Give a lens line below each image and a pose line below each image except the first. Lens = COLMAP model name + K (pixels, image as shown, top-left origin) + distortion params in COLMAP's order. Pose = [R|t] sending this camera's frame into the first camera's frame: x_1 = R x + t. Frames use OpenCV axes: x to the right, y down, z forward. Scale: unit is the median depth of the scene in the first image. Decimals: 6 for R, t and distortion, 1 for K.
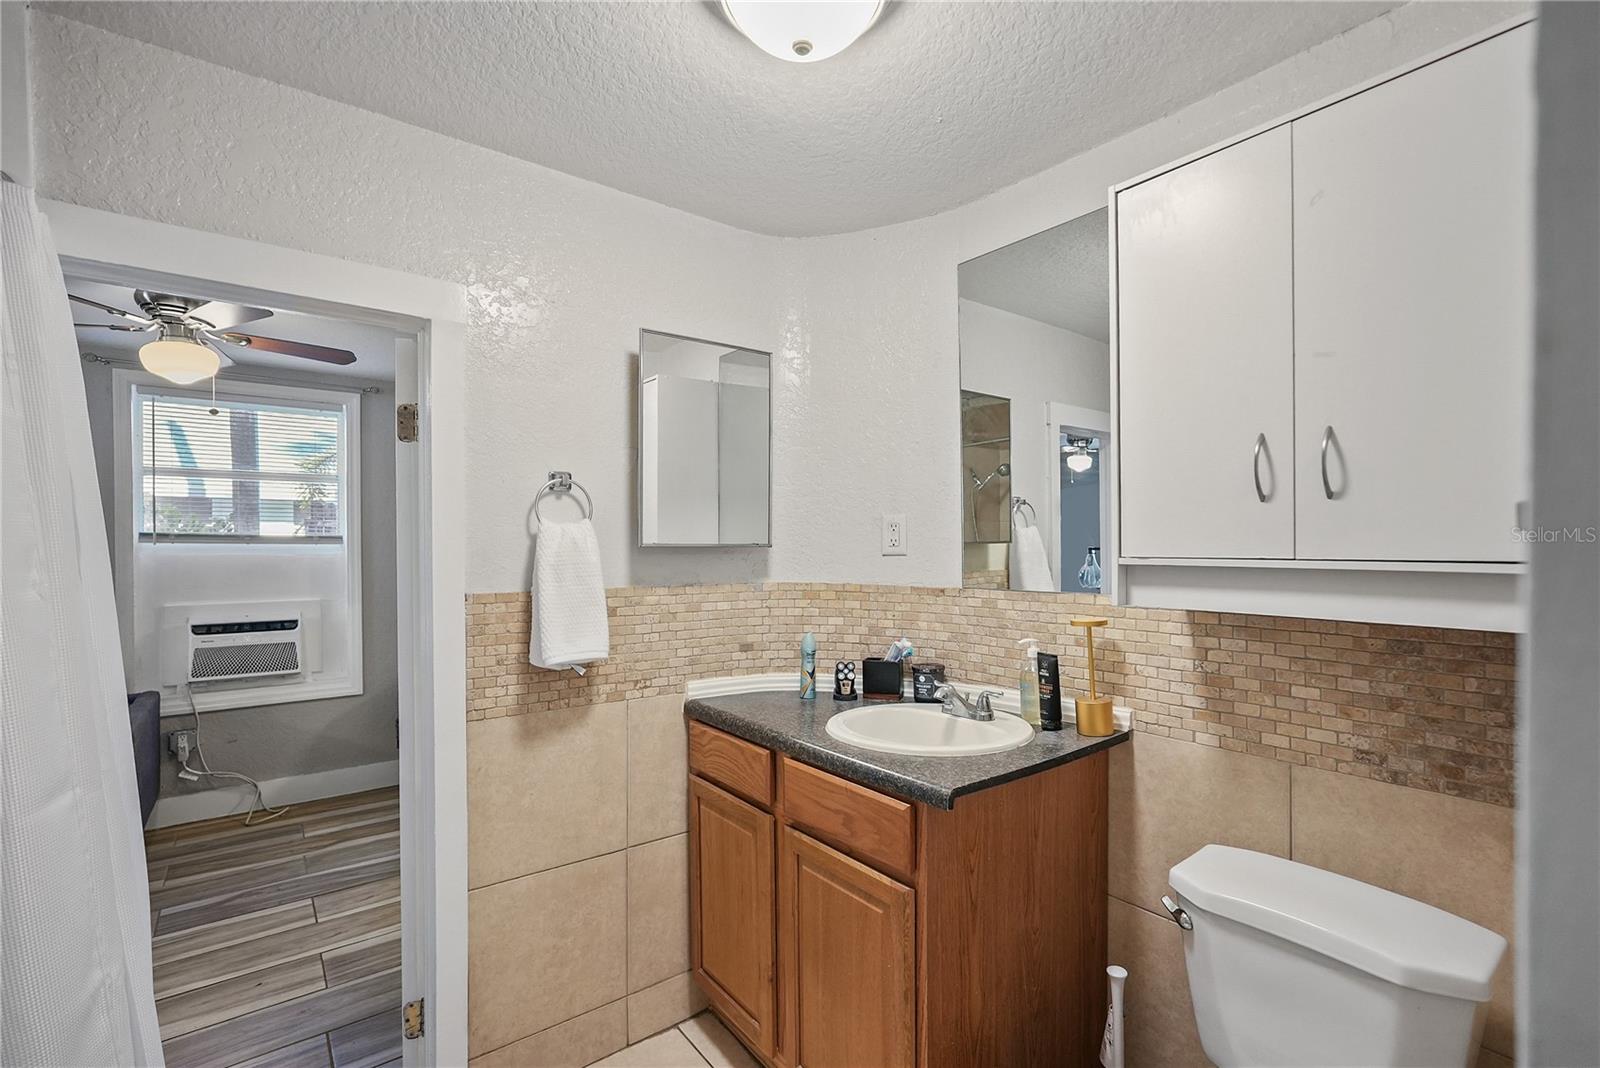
lens RADIAL K [[720.9, 0, 808.1], [0, 720.9, 539.4], [0, 0, 1]] dist [-0.004255, 0.002321]
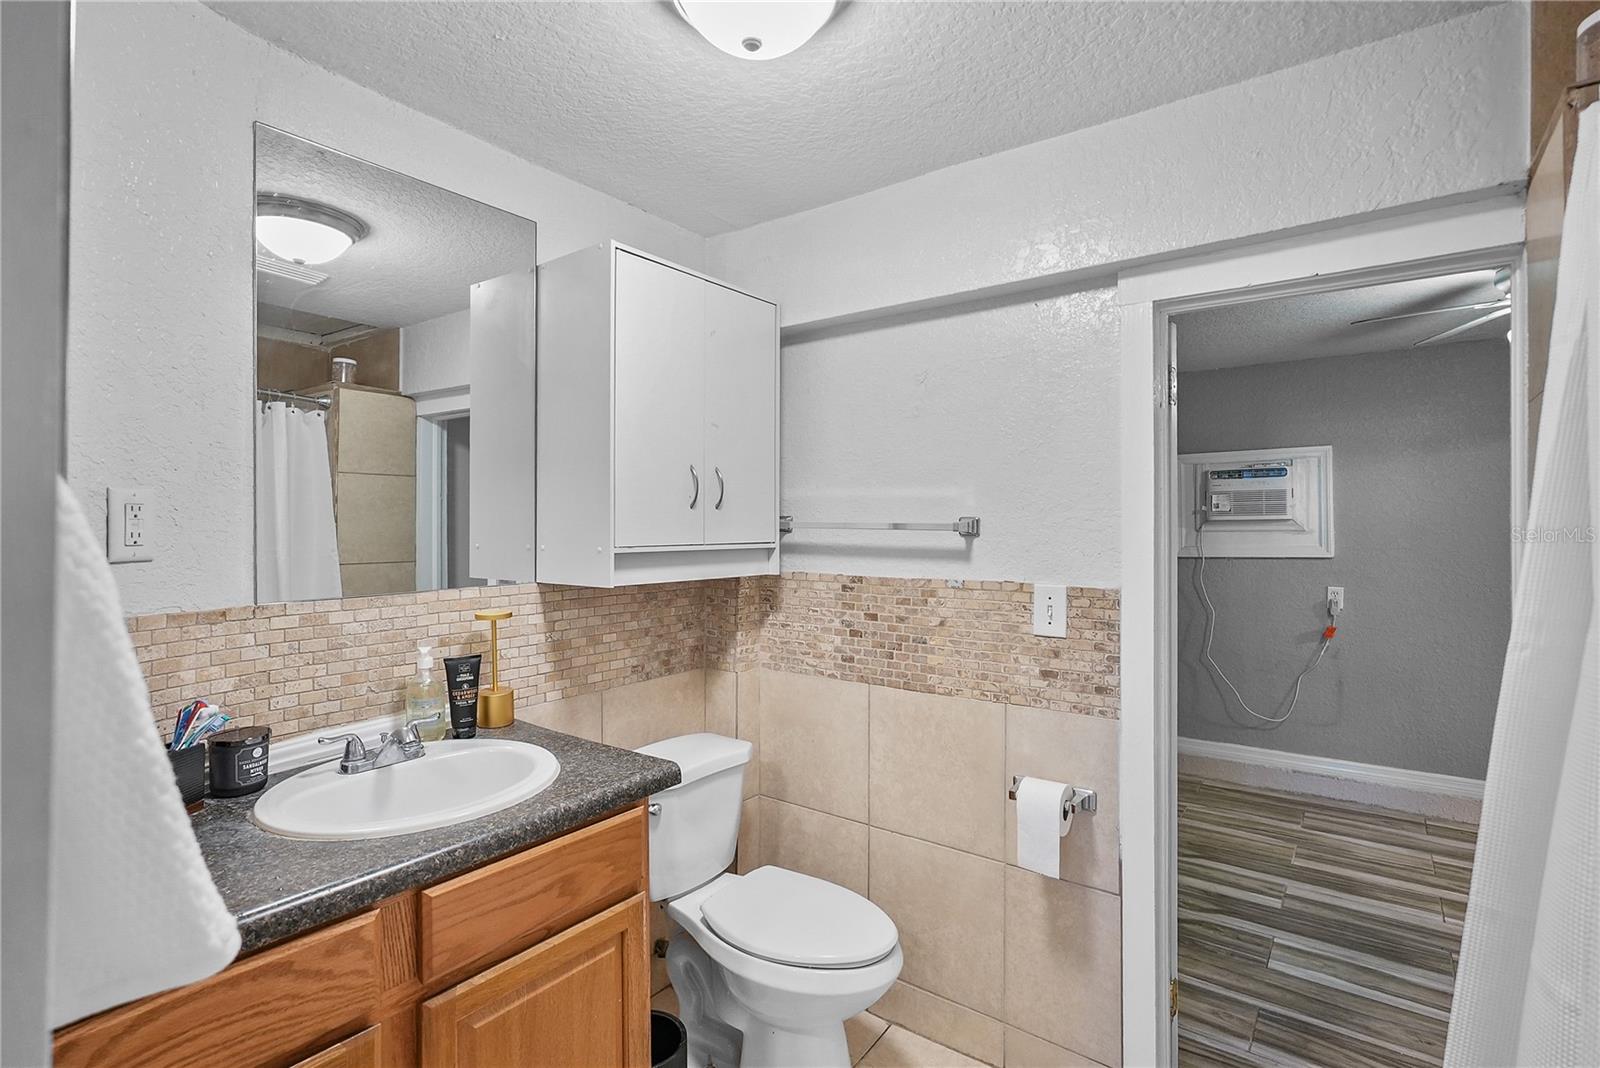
lens RADIAL K [[720.9, 0, 802.5], [0, 720.9, 527.0], [0, 0, 1]] dist [-0.004255, 0.002321]
pose [[-0.241896, 0.007277, 0.970275, -0.759708], [0.001237, 0.999973, -0.007191, 0.000249], [-0.970301, -0.000539, -0.241899, 0.909993]]
